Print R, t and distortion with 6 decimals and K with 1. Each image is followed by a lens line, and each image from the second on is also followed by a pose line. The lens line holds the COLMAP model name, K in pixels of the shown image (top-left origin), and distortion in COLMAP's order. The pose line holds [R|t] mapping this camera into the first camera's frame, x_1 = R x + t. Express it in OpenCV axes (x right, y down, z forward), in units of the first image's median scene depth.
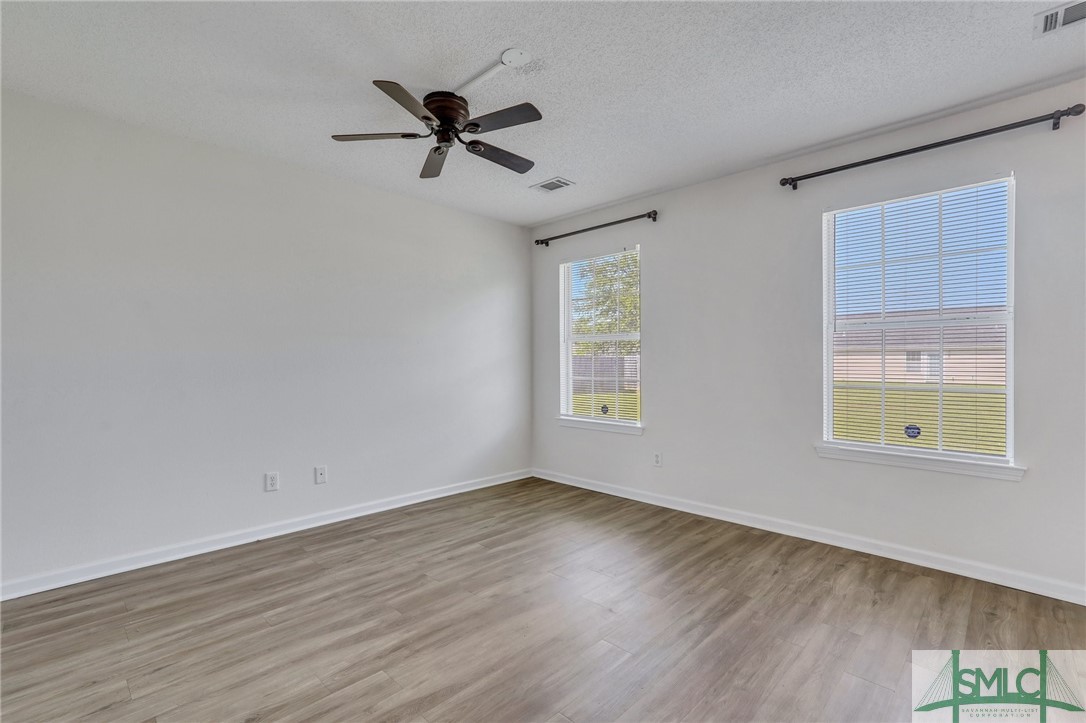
lens RADIAL K [[487.1, 0, 542.1], [0, 487.1, 360.3], [0, 0, 1]] dist [0.000552, 0.000842]
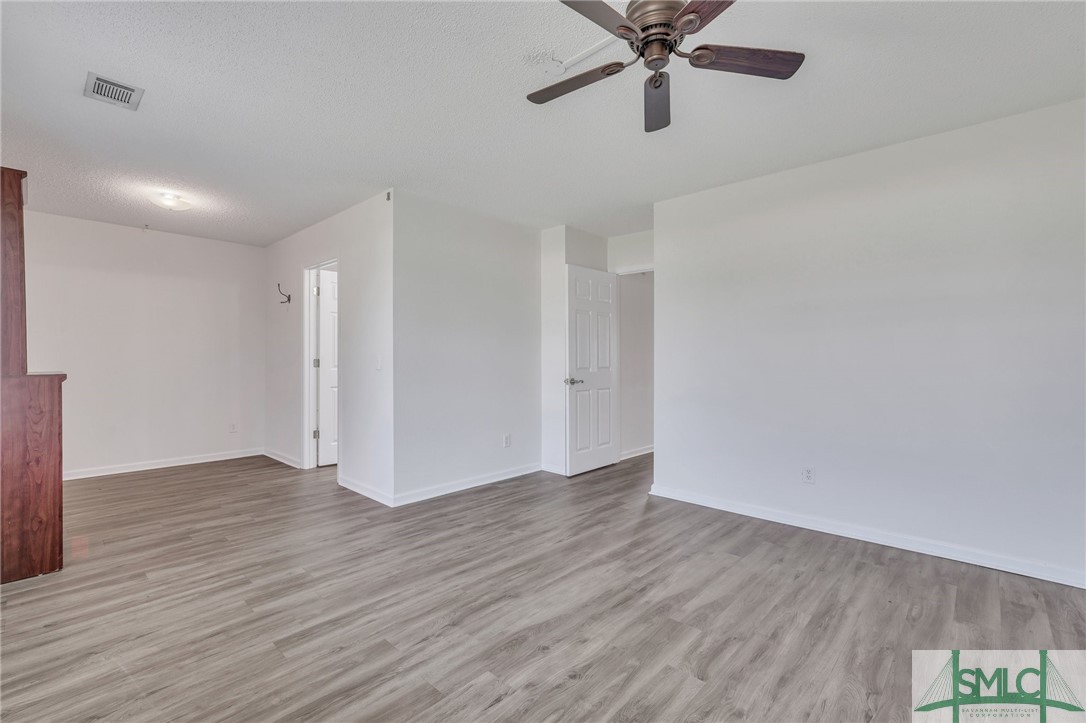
lens RADIAL K [[487.1, 0, 542.1], [0, 487.1, 360.3], [0, 0, 1]] dist [0.000552, 0.000842]
pose [[-0.999758, -0.003088, -0.021795, -0.006928], [-0.003066, 0.999995, -0.001061, 0.004883], [0.021798, -0.000994, -0.999762, 1.599382]]
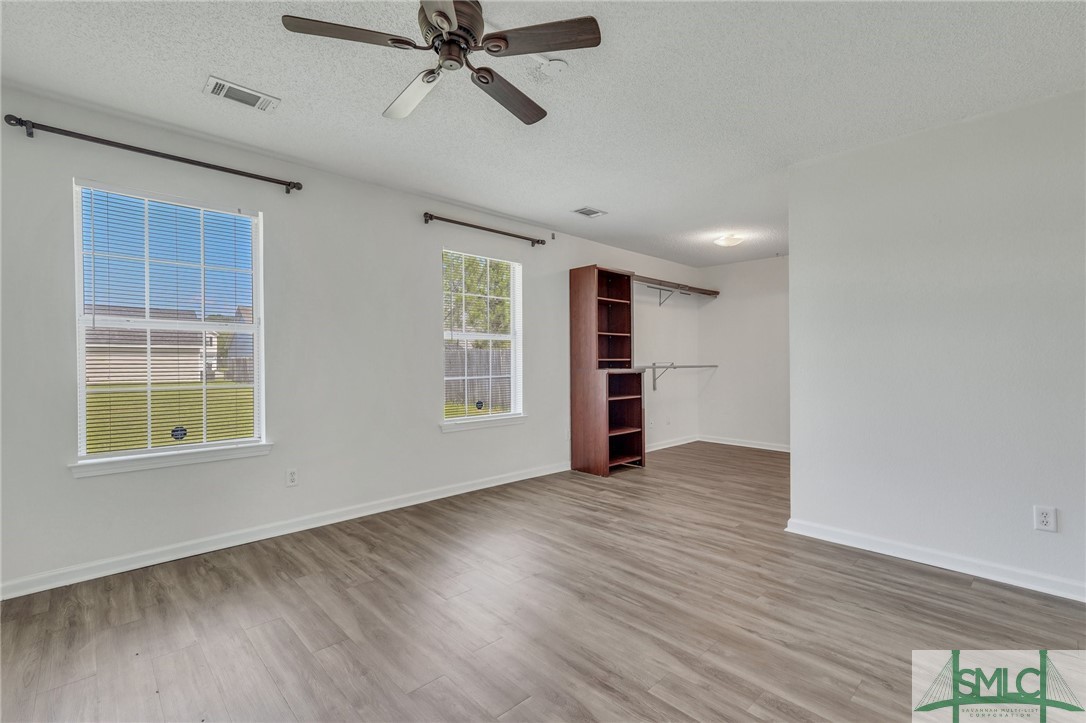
lens RADIAL K [[487.1, 0, 542.1], [0, 487.1, 360.3], [0, 0, 1]] dist [0.000552, 0.000842]
pose [[0.039295, -0.001317, 0.999227, -0.847822], [-0.002582, 0.999996, 0.001419, -0.003550], [-0.999224, -0.002636, 0.039292, 0.774829]]
